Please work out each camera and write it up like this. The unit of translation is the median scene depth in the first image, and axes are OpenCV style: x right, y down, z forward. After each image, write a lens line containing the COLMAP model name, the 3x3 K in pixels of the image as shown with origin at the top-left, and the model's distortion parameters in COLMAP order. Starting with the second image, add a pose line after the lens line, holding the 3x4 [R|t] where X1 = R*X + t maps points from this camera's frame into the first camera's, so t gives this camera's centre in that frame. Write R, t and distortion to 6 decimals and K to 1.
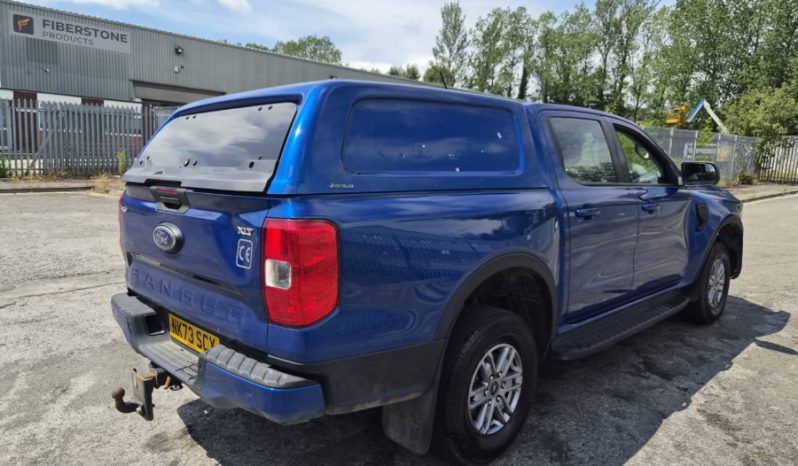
lens RADIAL K [[537.5, 0, 390.2], [0, 537.5, 235.0], [0, 0, 1]] dist [0.063583, -0.050482]
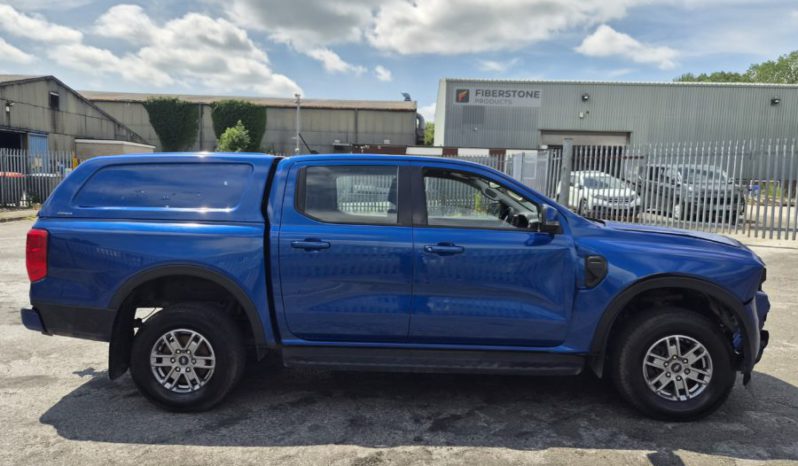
lens RADIAL K [[537.2, 0, 399.0], [0, 537.2, 233.0], [0, 0, 1]] dist [0.065117, -0.050303]
pose [[0.699945, 0.045964, -0.712716, 1.224081], [-0.099771, 0.994434, -0.033852, -0.043642], [0.707193, 0.094803, 0.700635, 0.288623]]
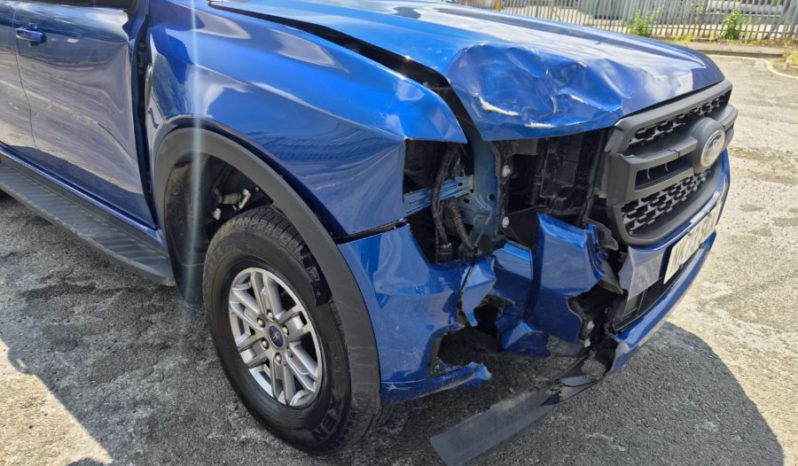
lens RADIAL K [[537.2, 0, 399.0], [0, 537.2, 233.0], [0, 0, 1]] dist [0.065117, -0.050303]
pose [[0.102634, 0.369975, -0.923355, 1.275280], [-0.167831, 0.921390, 0.350532, -0.142652], [0.980459, 0.118991, 0.156659, 1.466700]]
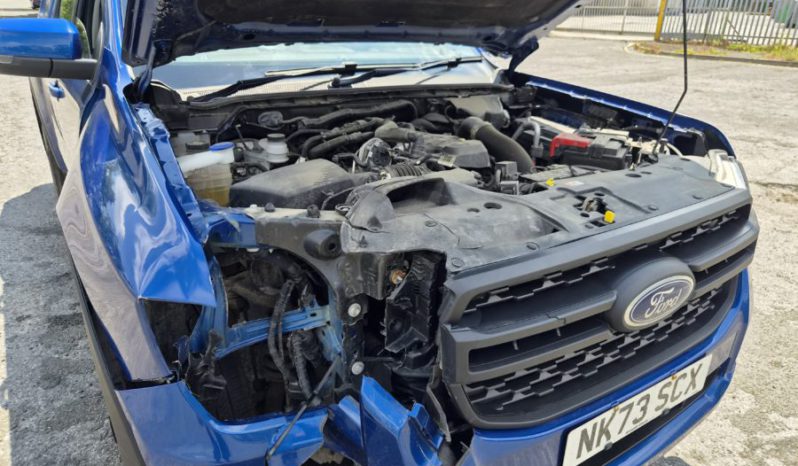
lens RADIAL K [[537.2, 0, 399.0], [0, 537.2, 233.0], [0, 0, 1]] dist [0.065117, -0.050303]
pose [[-0.171257, 0.356183, -0.918589, 1.180330], [-0.162557, 0.909369, 0.382914, -0.235431], [0.971723, 0.214900, -0.097835, 1.653554]]
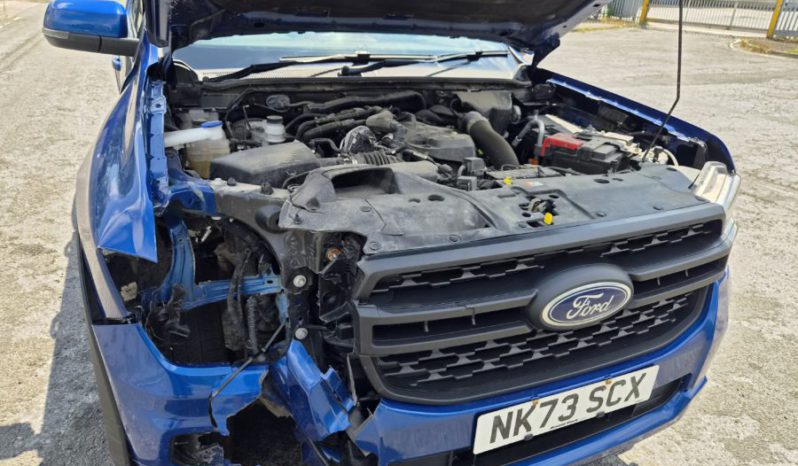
lens RADIAL K [[537.5, 0, 390.2], [0, 537.5, 235.0], [0, 0, 1]] dist [0.063583, -0.050482]
pose [[-0.338160, 0.358183, -0.870261, 1.184929], [-0.187680, 0.880495, 0.435322, -0.260389], [0.922185, 0.310538, -0.230524, 1.738152]]
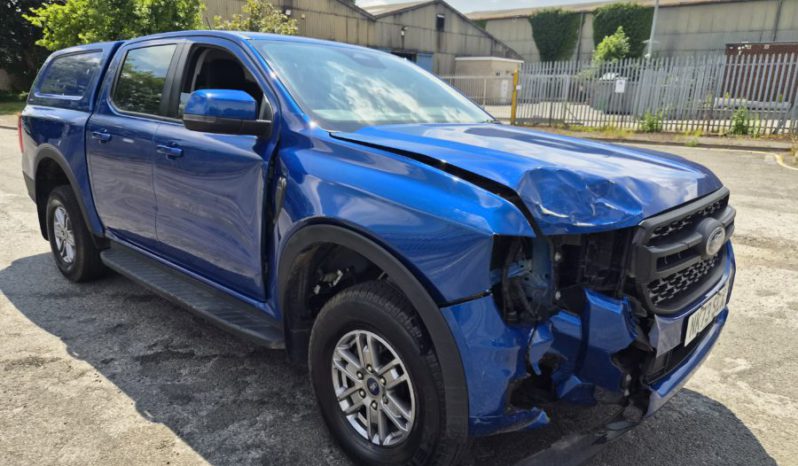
lens RADIAL K [[537.2, 0, 399.0], [0, 537.2, 233.0], [0, 0, 1]] dist [0.065117, -0.050303]
pose [[0.069604, 0.221903, -0.972581, 1.405087], [-0.165333, 0.964029, 0.208119, -0.166992], [0.983779, 0.146314, 0.103788, 1.386306]]
